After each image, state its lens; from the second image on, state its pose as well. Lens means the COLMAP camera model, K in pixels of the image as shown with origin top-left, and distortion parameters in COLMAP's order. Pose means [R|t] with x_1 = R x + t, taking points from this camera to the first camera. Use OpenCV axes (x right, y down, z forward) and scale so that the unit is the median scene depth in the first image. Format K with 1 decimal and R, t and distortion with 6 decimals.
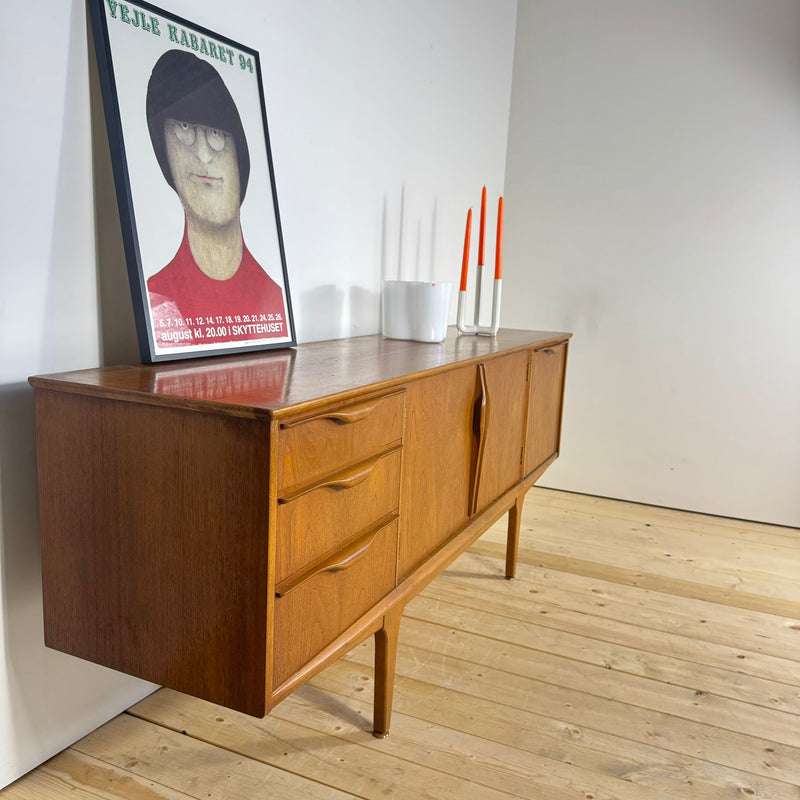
lens RADIAL K [[749.0, 0, 401.6], [0, 749.0, 405.1], [0, 0, 1]] dist [0.182963, -0.380657]
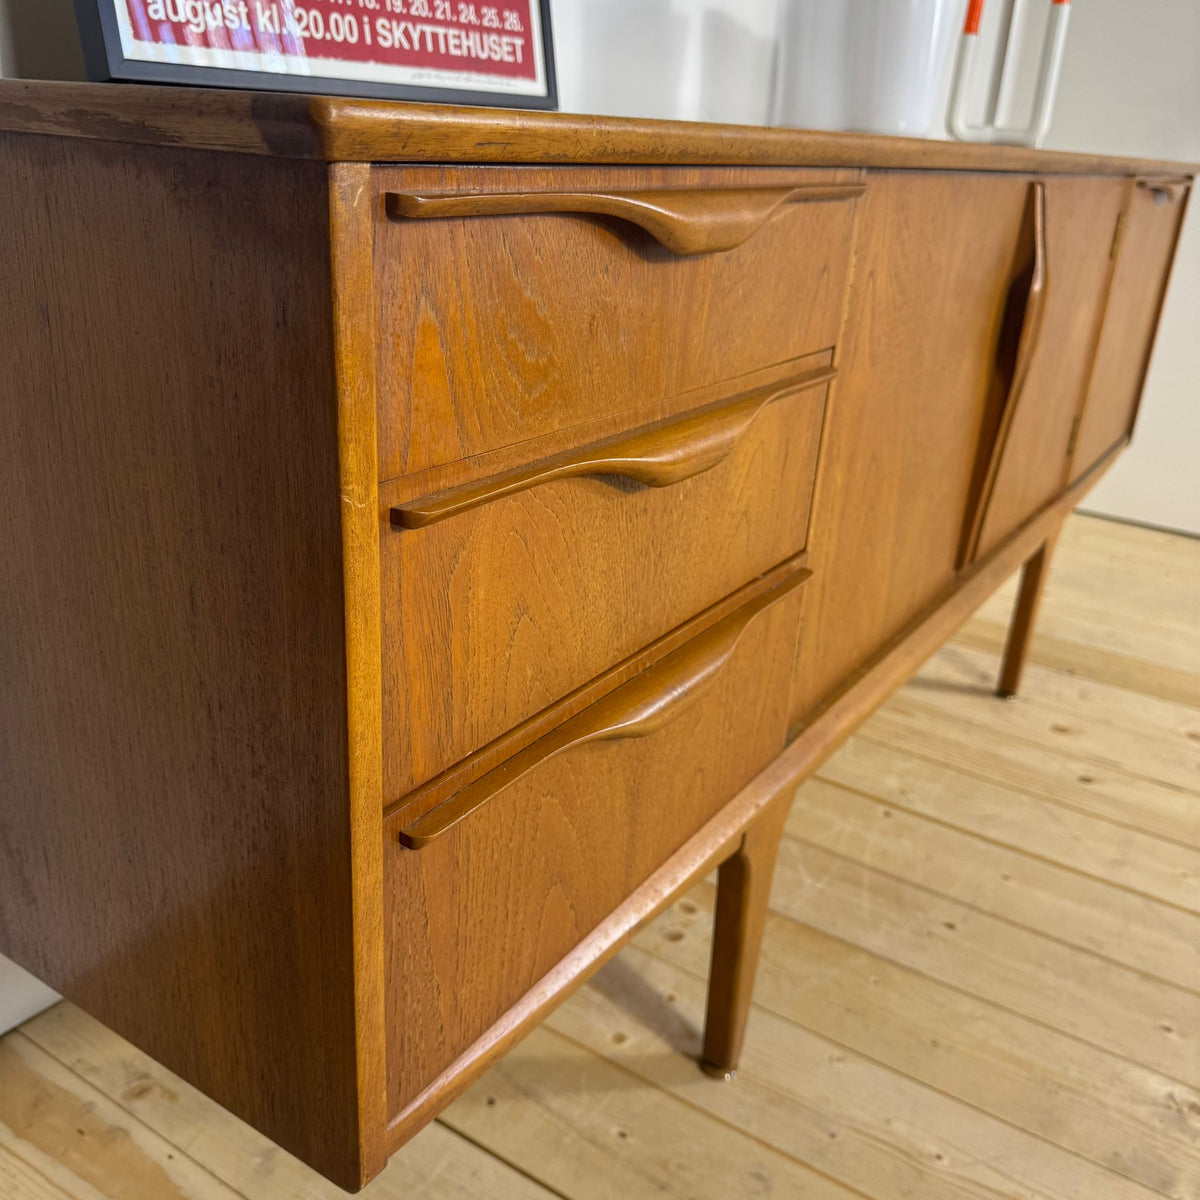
lens RADIAL K [[1139.1, 0, 603.8], [0, 1139.1, 603.5], [0, 0, 1]] dist [0.112631, -0.246431]
pose [[0.989226, 0.069694, -0.128746, -0.025073], [-0.041466, 0.976788, 0.210159, 0.047052], [0.140404, -0.202556, 0.969153, 0.414246]]
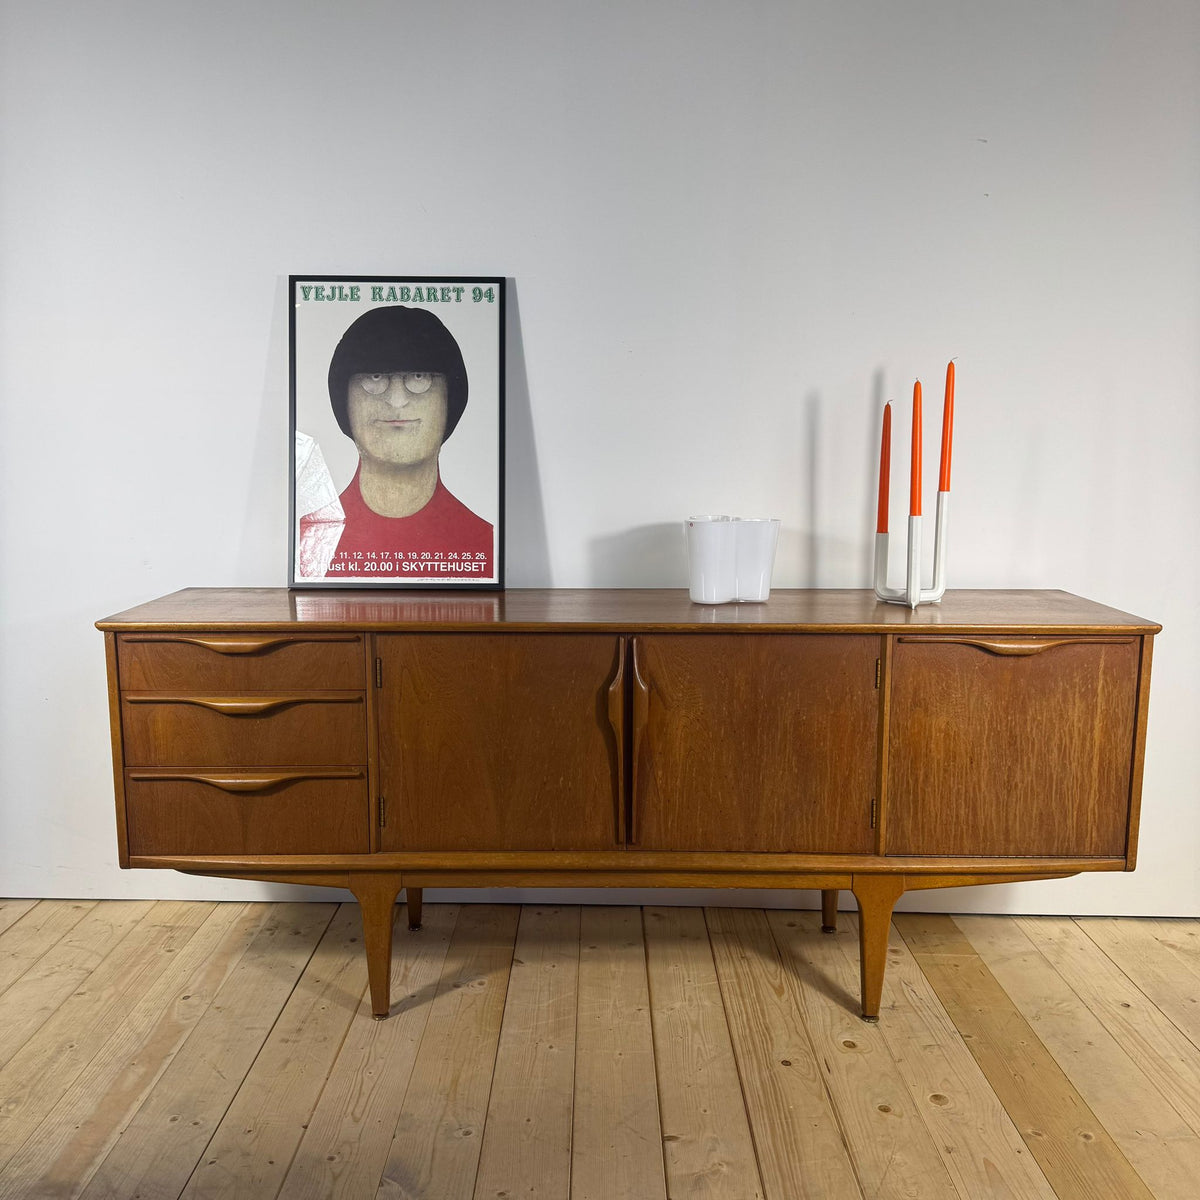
lens RADIAL K [[1123.5, 0, 602.4], [0, 1123.5, 607.6], [0, 0, 1]] dist [0.182963, -0.380657]
pose [[0.416219, 0.097478, -0.904024, 1.235632], [-0.142802, 0.988907, 0.040884, -0.141056], [0.897980, 0.112080, 0.425522, 0.587597]]
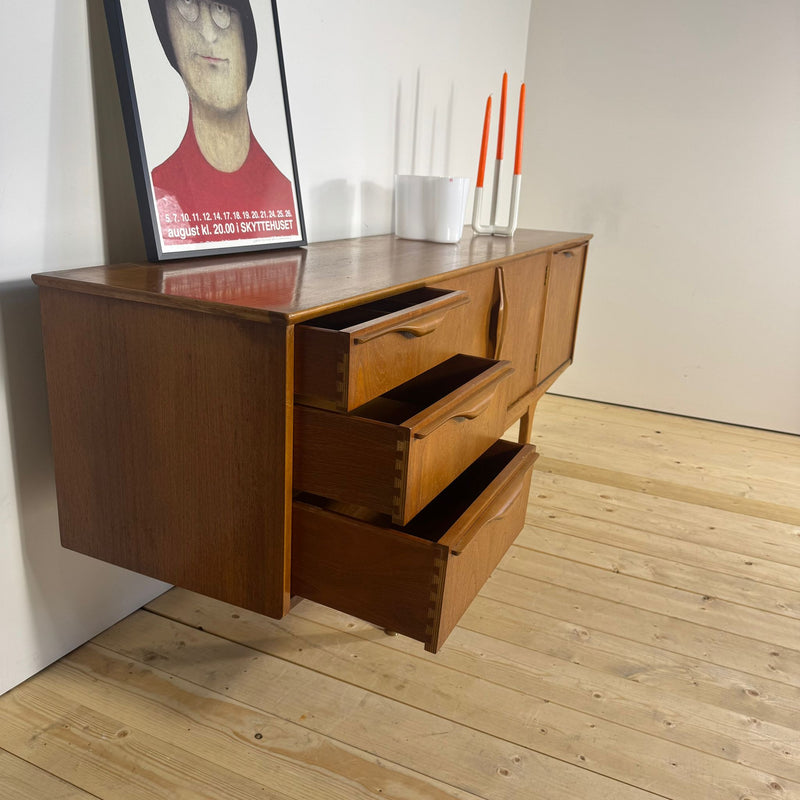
lens RADIAL K [[749.0, 0, 398.1], [0, 749.0, 401.6], [0, 0, 1]] dist [0.178724, -0.373719]
pose [[0.999887, 0.012174, -0.008861, -0.014703], [-0.010991, 0.992339, 0.123052, -0.001099], [0.010291, -0.122940, 0.992361, 0.027800]]
